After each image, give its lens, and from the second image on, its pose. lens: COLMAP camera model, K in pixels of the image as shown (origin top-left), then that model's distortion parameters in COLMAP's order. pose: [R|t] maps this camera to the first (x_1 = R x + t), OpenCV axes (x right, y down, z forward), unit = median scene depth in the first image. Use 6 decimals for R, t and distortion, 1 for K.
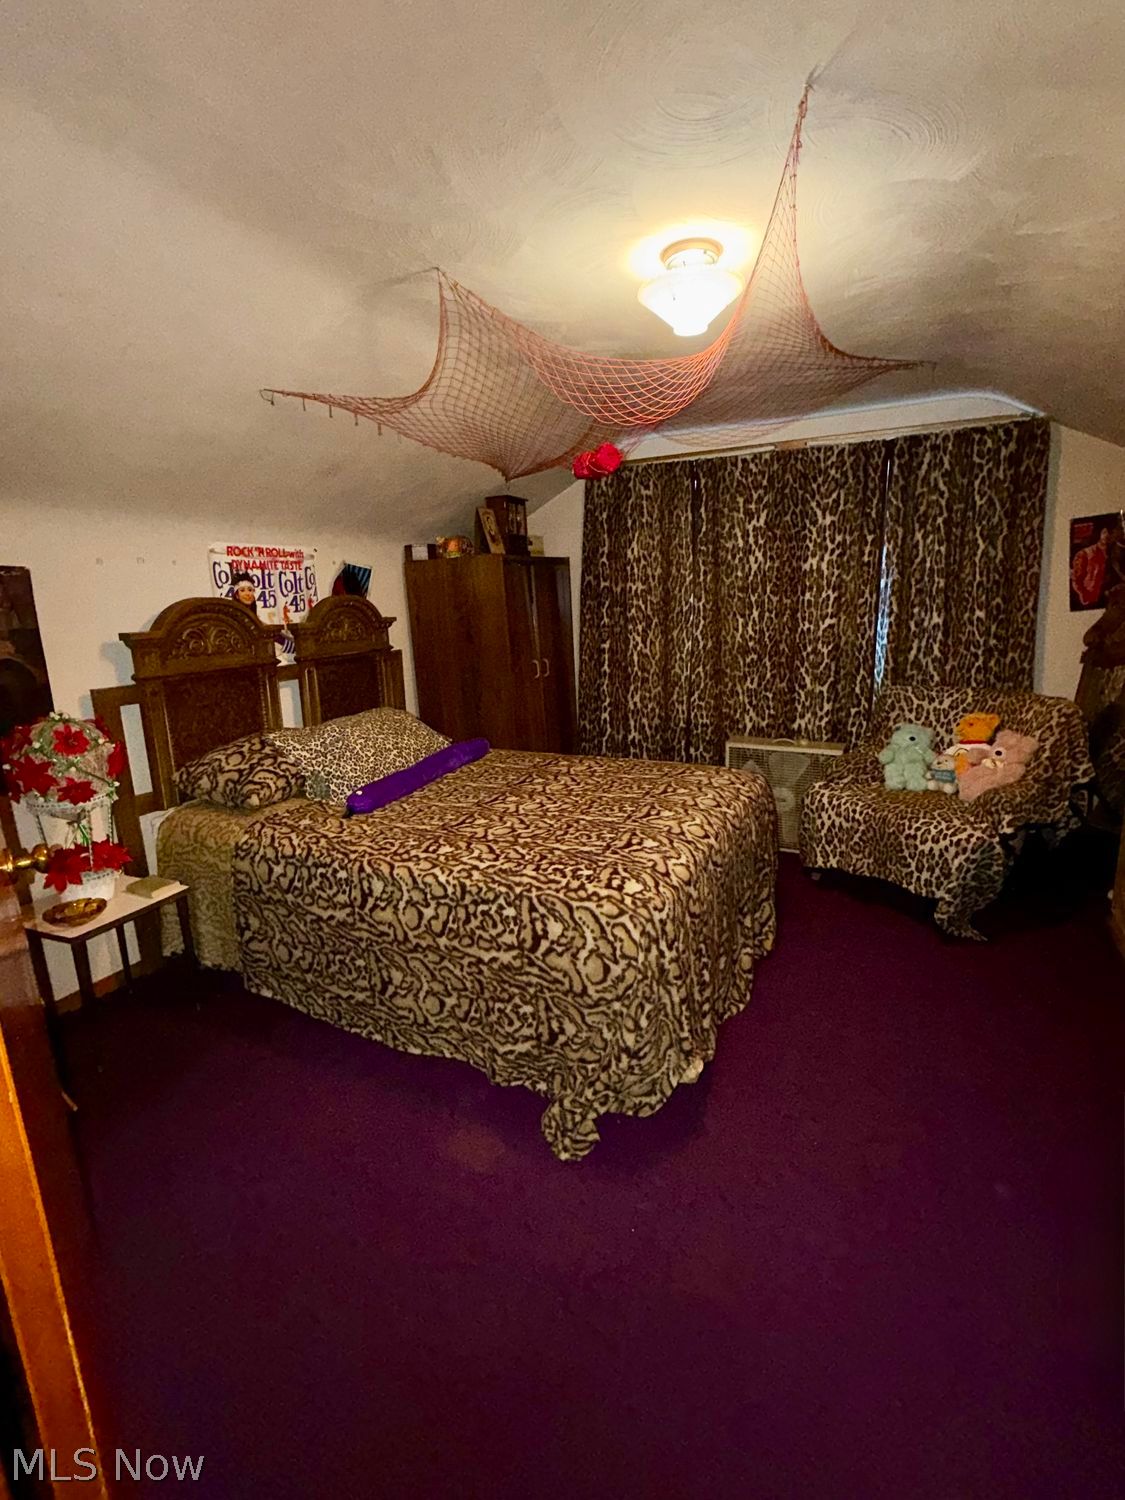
lens RADIAL K [[690.6, 0, 562.5], [0, 690.6, 750.0], [0, 0, 1]] dist [-0.000612, 0.000095]
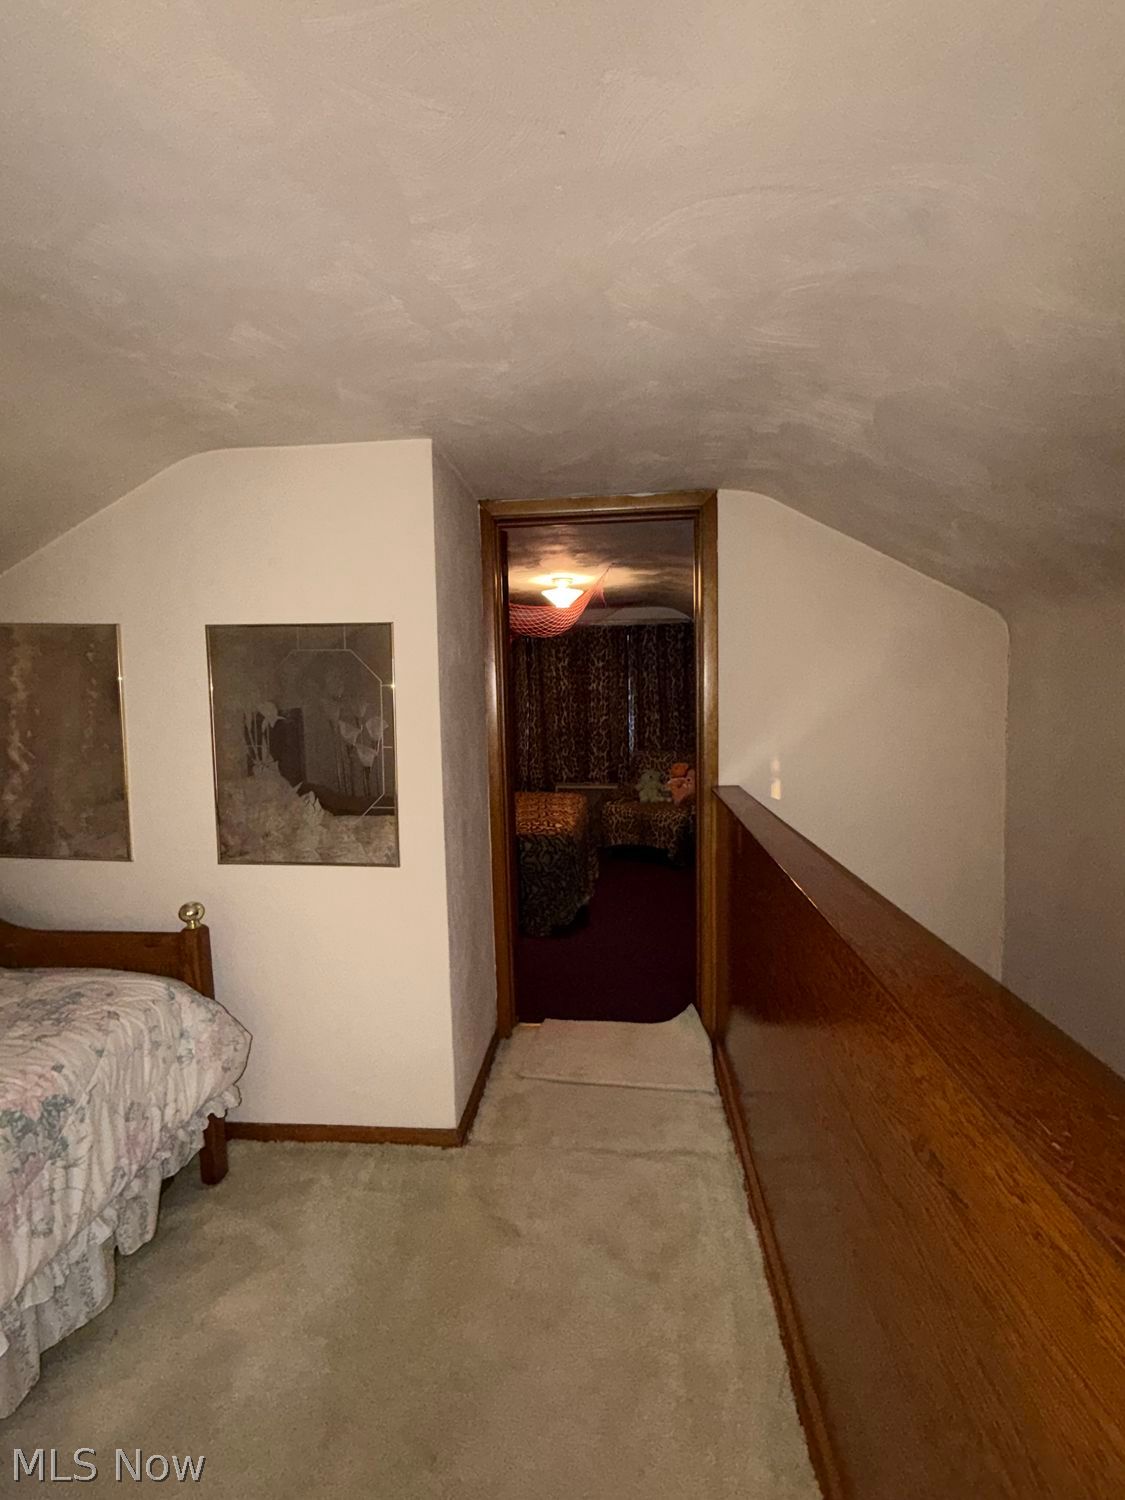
lens RADIAL K [[690.6, 0, 562.5], [0, 690.6, 750.0], [0, 0, 1]] dist [-0.000612, 0.000095]
pose [[0.935622, -0.020444, 0.352412, -0.387253], [0.066706, 0.990575, -0.119634, 0.117433], [-0.346644, 0.135440, 0.928167, -0.689428]]
